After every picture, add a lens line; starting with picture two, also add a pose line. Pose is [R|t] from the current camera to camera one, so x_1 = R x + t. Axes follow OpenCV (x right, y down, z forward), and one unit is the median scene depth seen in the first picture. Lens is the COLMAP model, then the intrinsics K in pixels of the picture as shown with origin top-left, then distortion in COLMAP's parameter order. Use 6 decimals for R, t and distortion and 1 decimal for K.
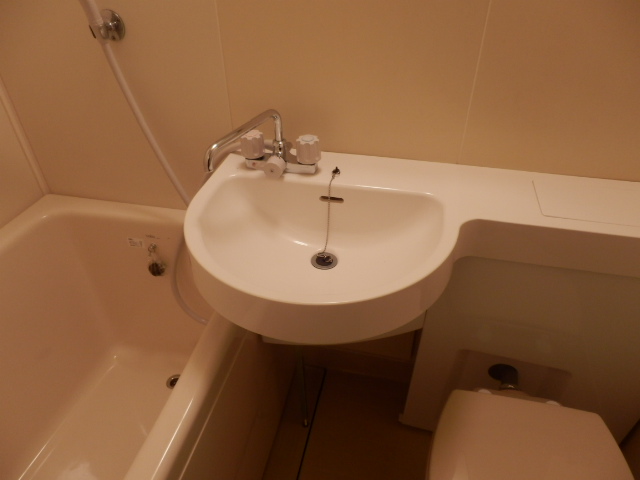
lens RADIAL K [[455.1, 0, 320.2], [0, 455.1, 241.3], [0, 0, 1]] dist [-0.002602, 0.000280]
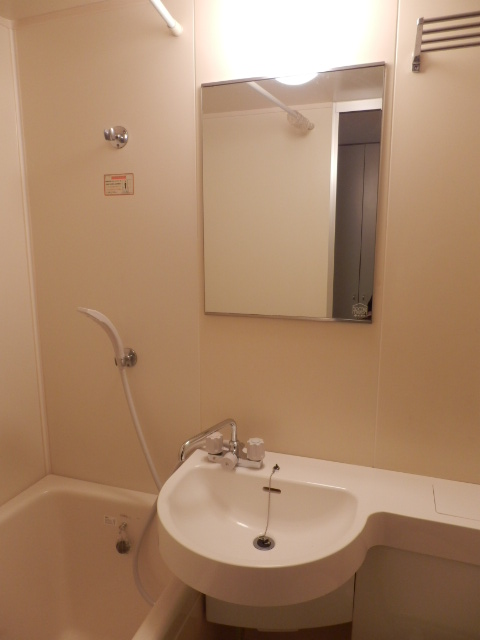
lens RADIAL K [[455.1, 0, 241.6], [0, 455.1, 323.5], [0, 0, 1]] dist [-0.002602, 0.000280]
pose [[0.994152, 0.025664, -0.104900, 0.062387], [-0.070446, 0.890344, -0.449806, 0.071022], [0.081854, 0.454565, 0.886944, -0.343668]]
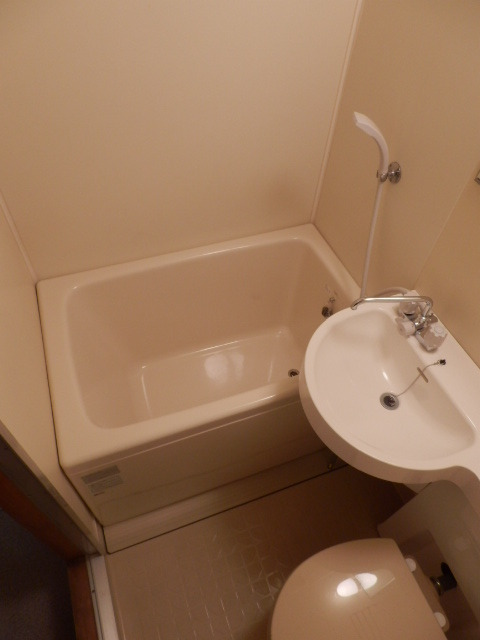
lens RADIAL K [[455.1, 0, 241.6], [0, 455.1, 323.5], [0, 0, 1]] dist [-0.002602, 0.000280]
pose [[0.557843, 0.674325, -0.483836, 0.267497], [-0.554377, 0.736594, 0.387423, -0.418283], [0.617639, 0.052106, 0.784734, -0.361181]]
